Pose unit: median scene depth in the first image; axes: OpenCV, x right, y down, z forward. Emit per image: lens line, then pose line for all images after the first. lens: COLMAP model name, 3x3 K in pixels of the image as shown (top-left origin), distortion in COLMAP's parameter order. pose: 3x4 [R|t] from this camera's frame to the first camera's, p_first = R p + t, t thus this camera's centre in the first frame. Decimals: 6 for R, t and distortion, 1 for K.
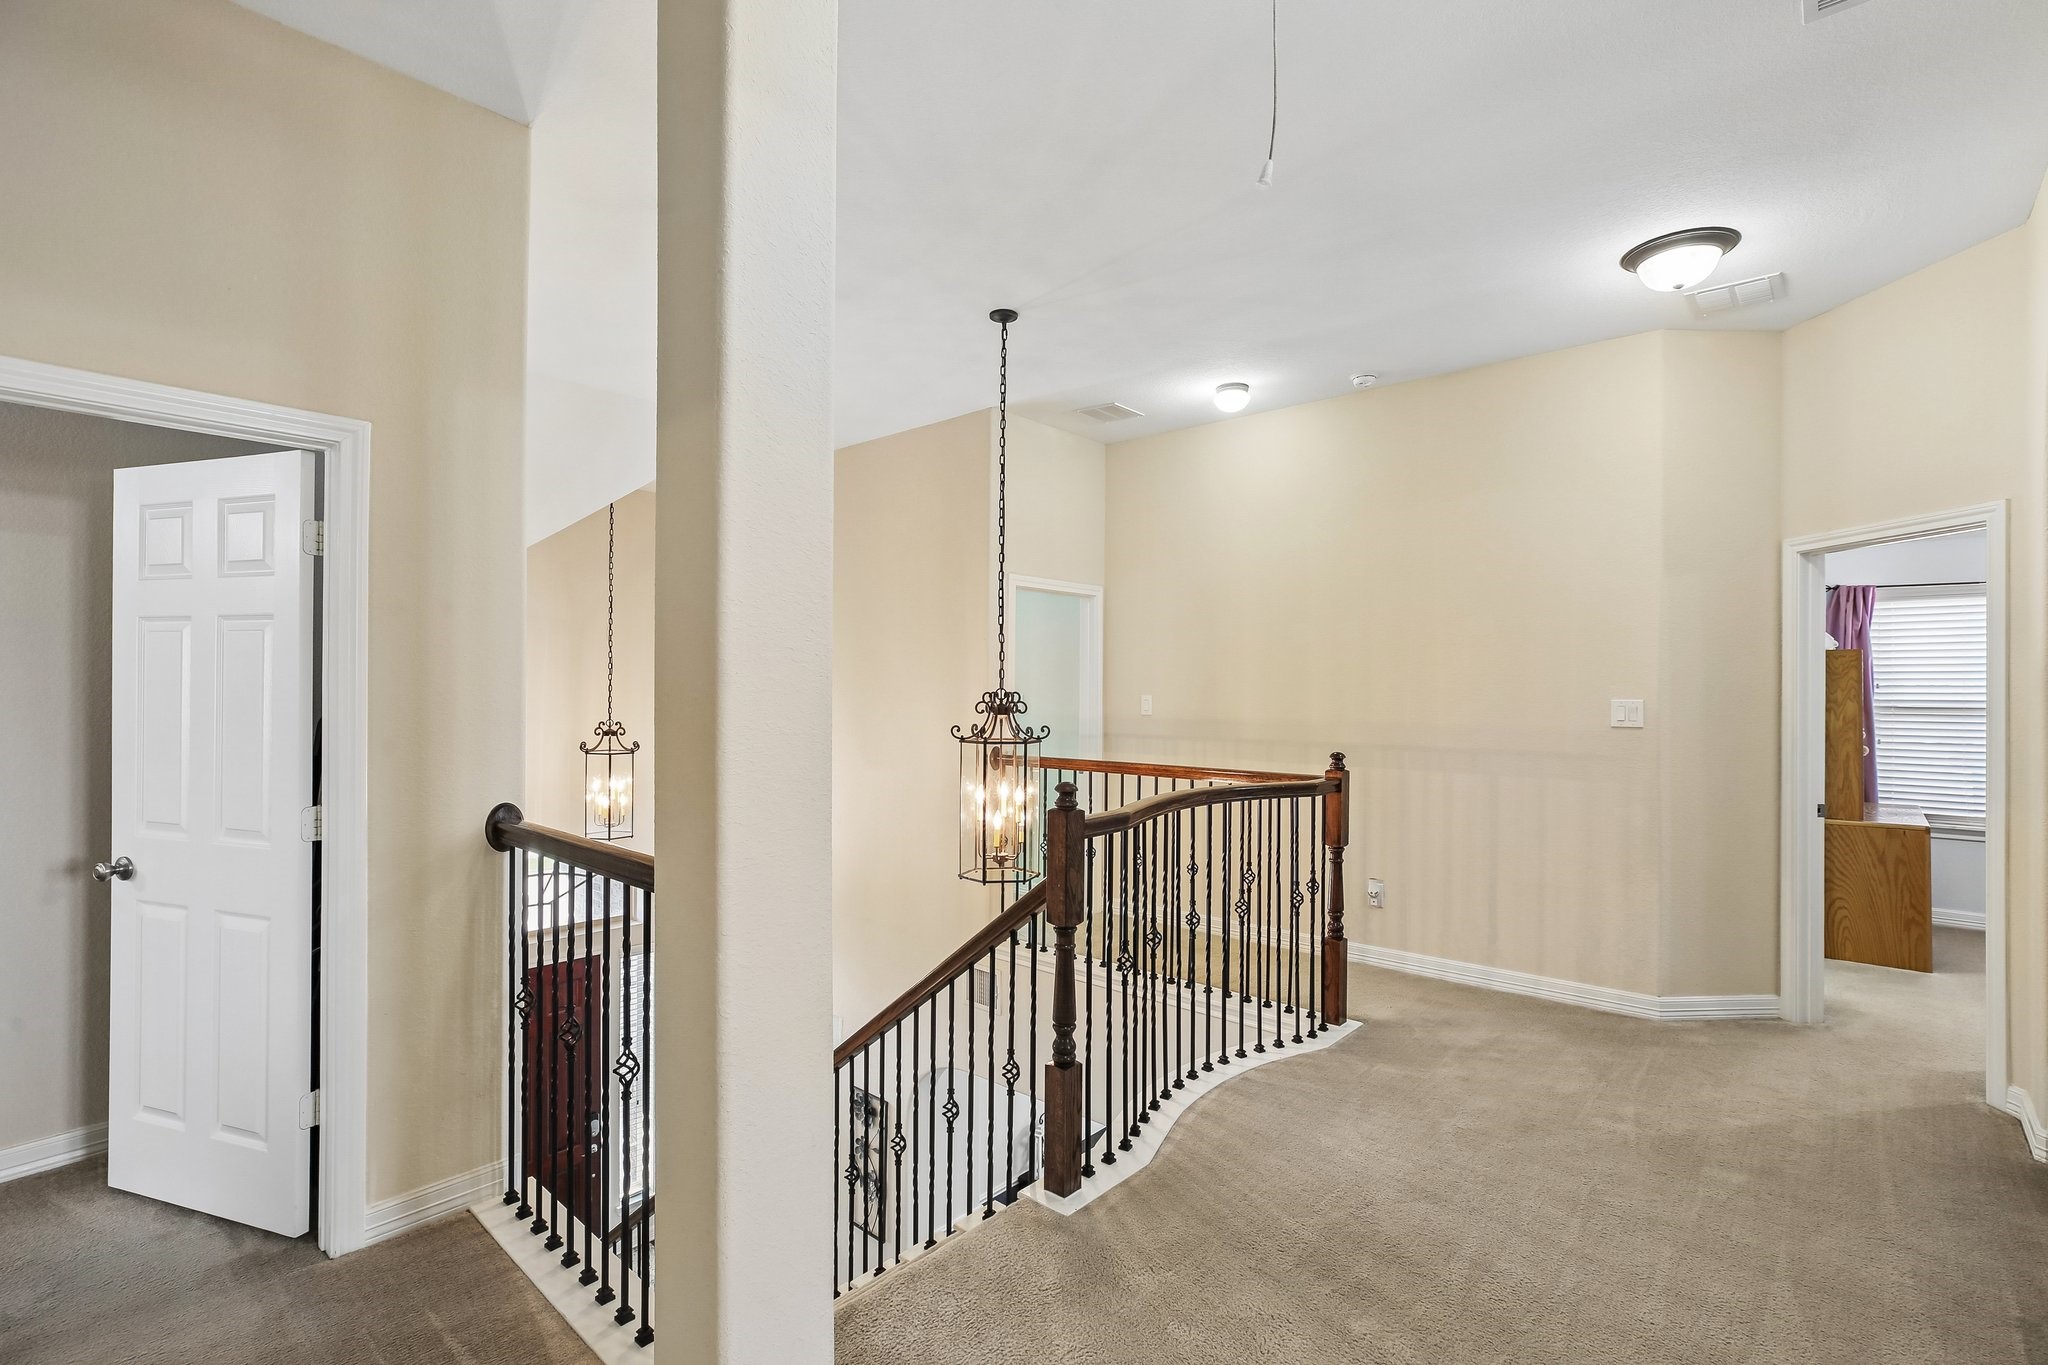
lens RADIAL K [[949.1, 0, 1021.4], [0, 949.1, 695.5], [0, 0, 1]] dist [-0.001295, 0.000442]
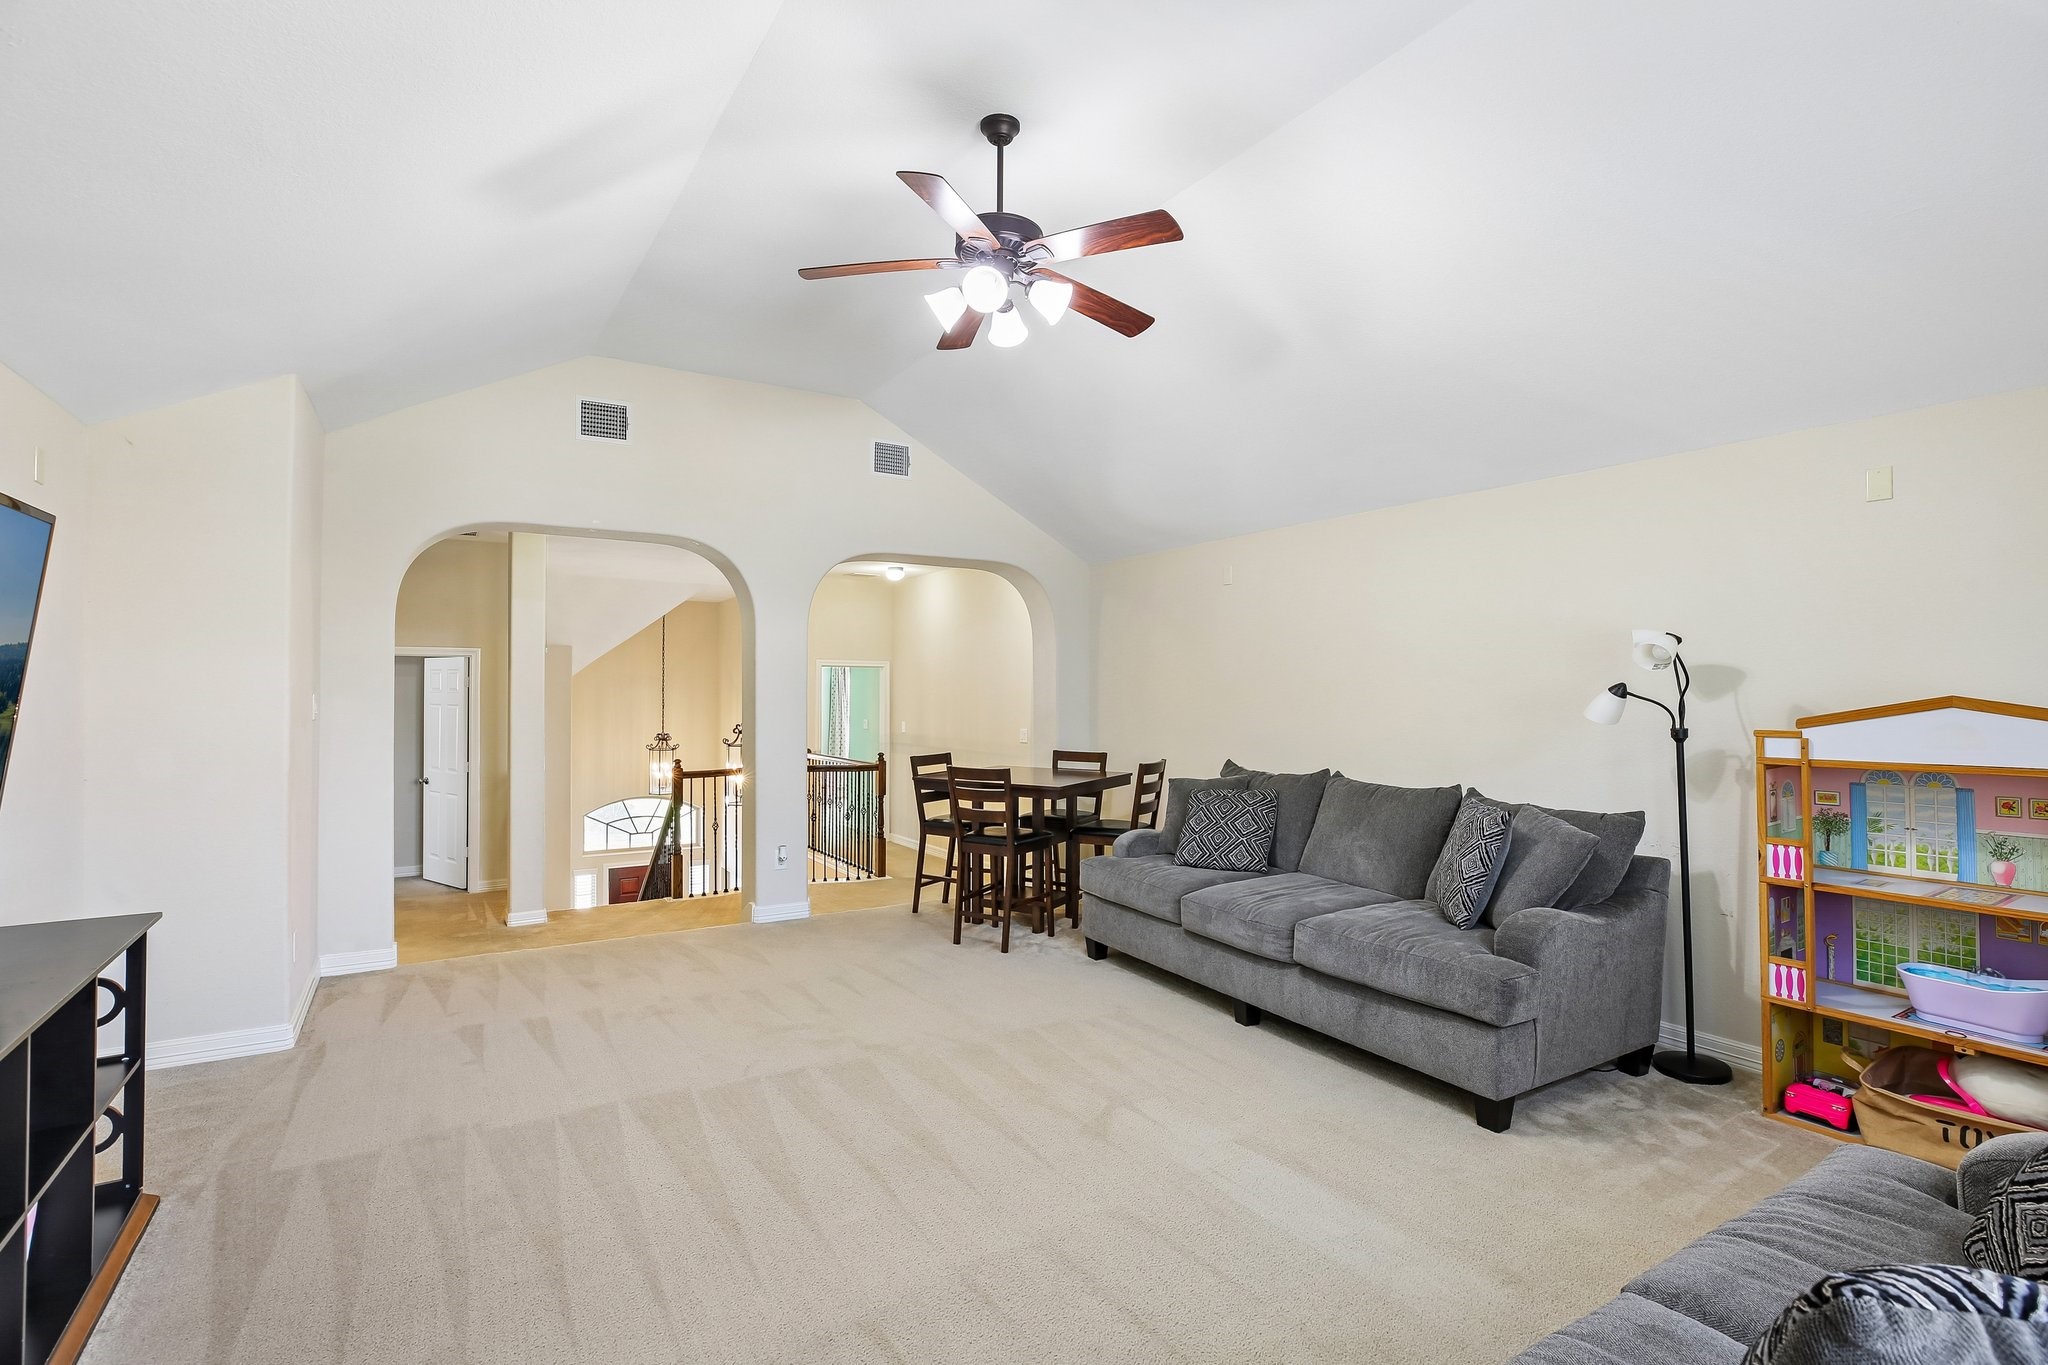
lens RADIAL K [[968.8, 0, 1031.5], [0, 968.8, 678.2], [0, 0, 1]] dist [-0.015115, 0.009056]
pose [[0.961669, -0.004088, -0.274183, 1.292059], [0.000356, 0.999907, -0.013663, -0.079937], [0.274213, 0.013041, 0.961580, -1.064581]]
